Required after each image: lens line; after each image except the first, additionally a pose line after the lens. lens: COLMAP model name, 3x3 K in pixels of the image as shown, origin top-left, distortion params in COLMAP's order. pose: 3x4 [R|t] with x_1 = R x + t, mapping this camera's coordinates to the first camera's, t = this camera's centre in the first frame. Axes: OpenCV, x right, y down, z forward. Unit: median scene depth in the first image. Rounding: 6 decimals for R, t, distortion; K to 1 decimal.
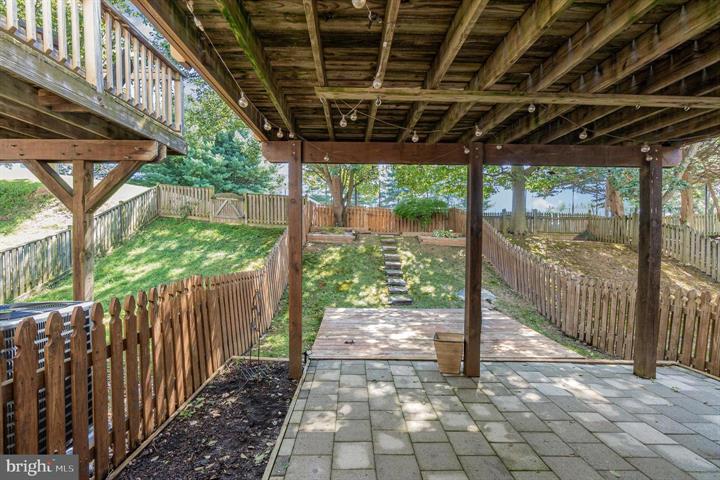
lens RADIAL K [[311.8, 0, 357.5], [0, 311.8, 243.7], [0, 0, 1]] dist [0.004807, -0.001624]
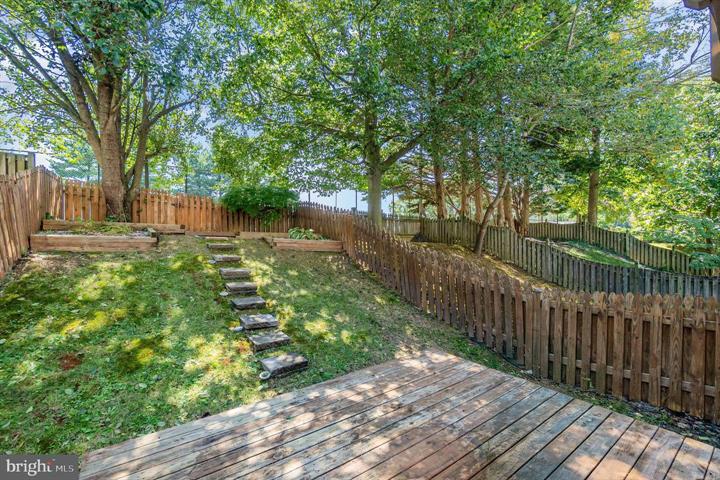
lens RADIAL K [[311.8, 0, 355.7], [0, 311.8, 238.6], [0, 0, 1]] dist [0.004807, -0.001624]
pose [[0.819538, -0.005367, 0.573000, -0.040337], [0.025422, 0.999312, -0.027000, 0.000006], [-0.572461, 0.036694, 0.819111, 0.411101]]
